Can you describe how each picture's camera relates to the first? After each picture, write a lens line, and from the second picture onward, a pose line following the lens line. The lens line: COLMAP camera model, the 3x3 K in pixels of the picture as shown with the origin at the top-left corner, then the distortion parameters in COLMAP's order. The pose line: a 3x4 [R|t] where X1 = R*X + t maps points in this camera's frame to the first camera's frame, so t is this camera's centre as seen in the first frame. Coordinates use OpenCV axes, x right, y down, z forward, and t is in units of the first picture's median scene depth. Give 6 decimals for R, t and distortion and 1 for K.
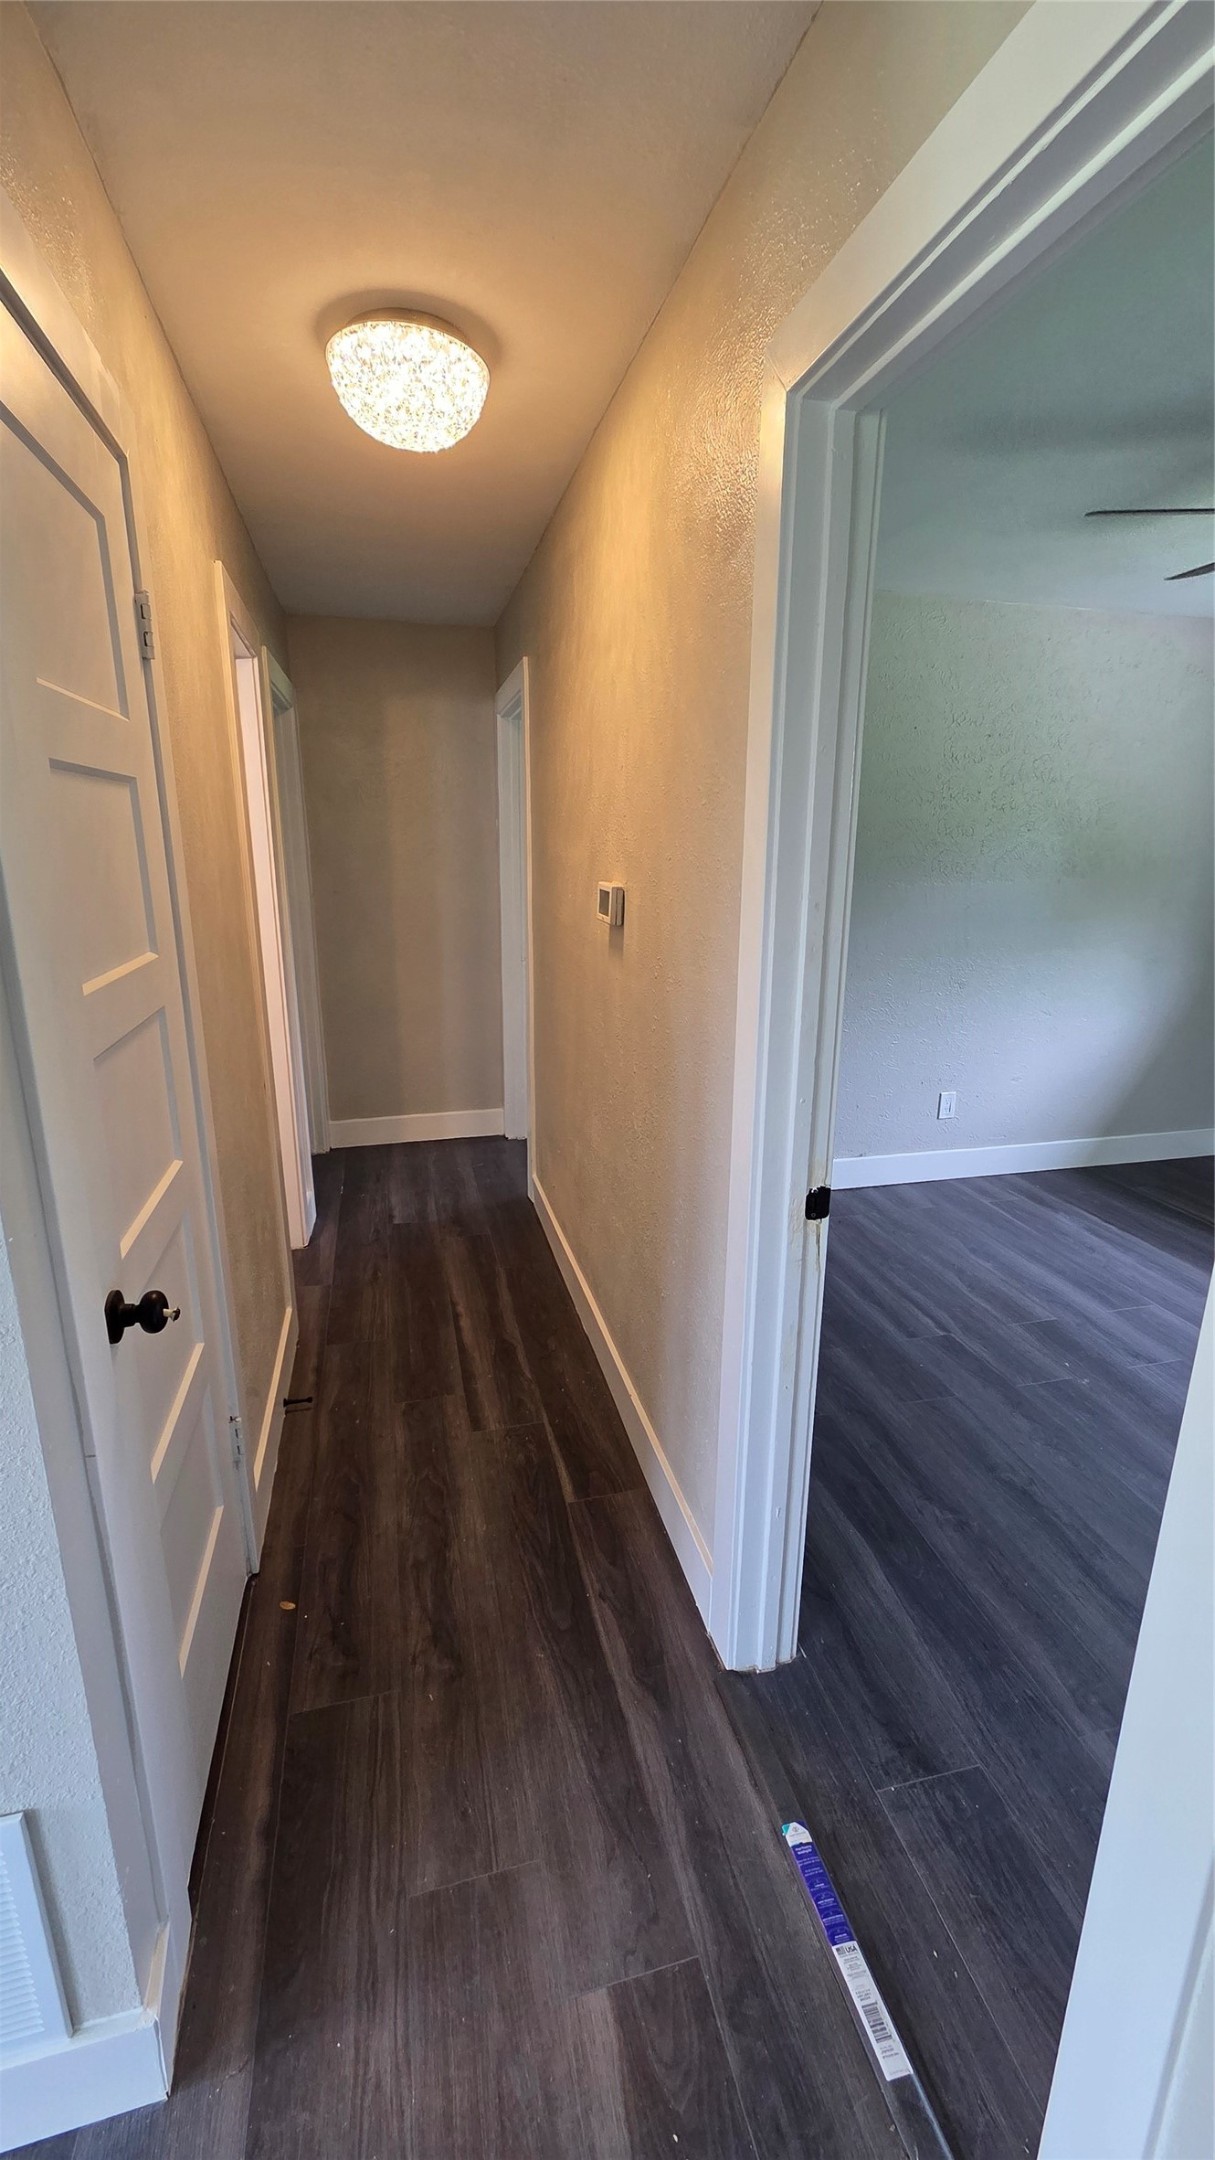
lens RADIAL K [[885.4, 0, 607.5], [0, 885.4, 1080.0], [0, 0, 1]] dist [0.001282, 0.000042]
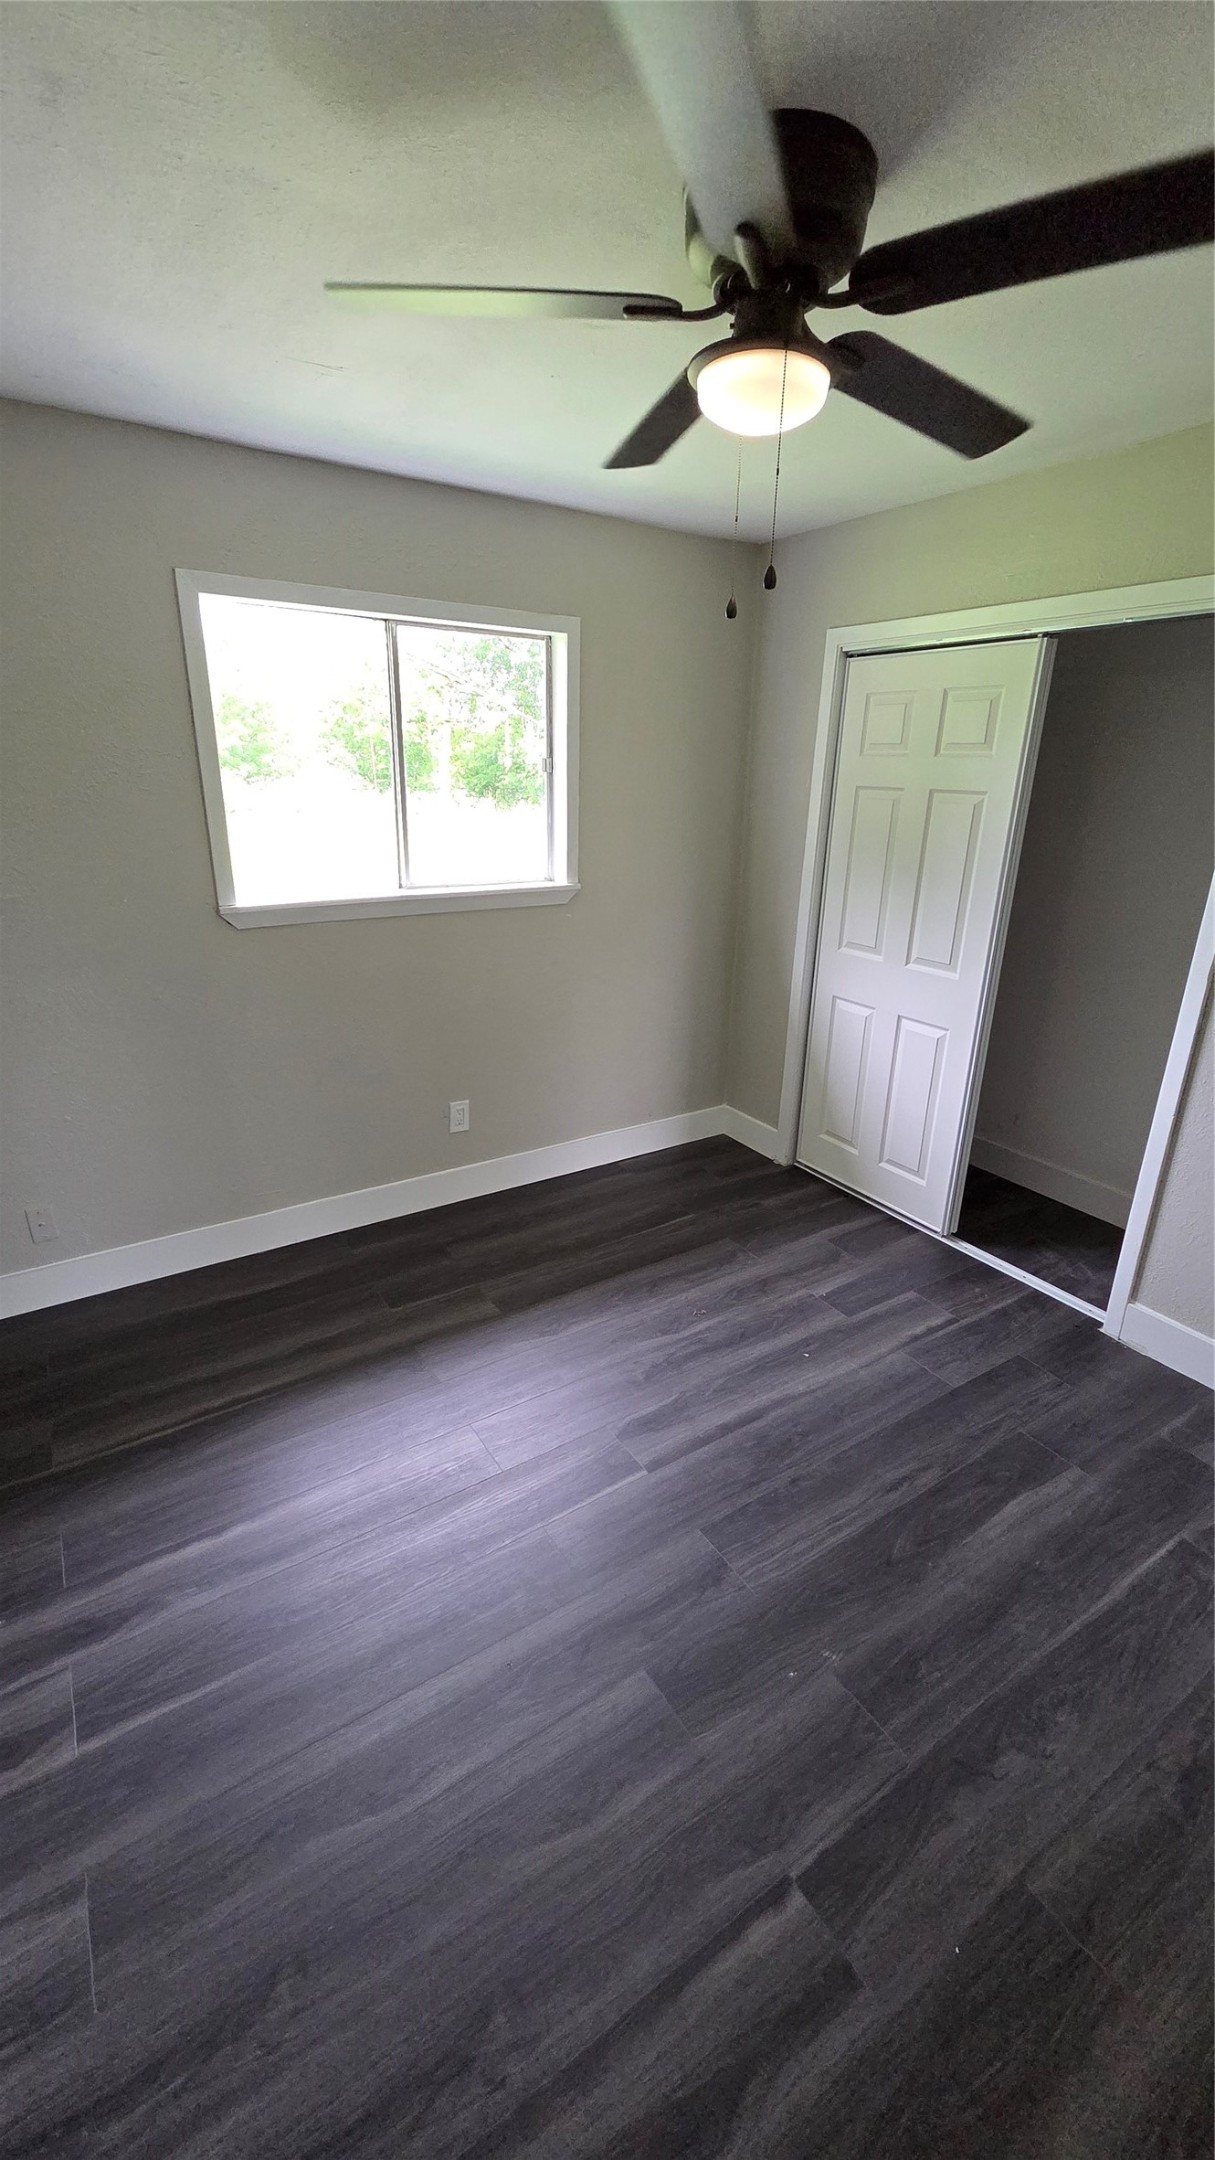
lens RADIAL K [[880.4, 0, 607.9], [0, 880.4, 1077.6], [0, 0, 1]] dist [0.004095, 0.000031]
pose [[-0.326522, -0.328441, 0.886290, 0.110646], [0.223532, 0.884253, 0.410038, -0.275890], [-0.918378, 0.332000, -0.215311, 0.880734]]
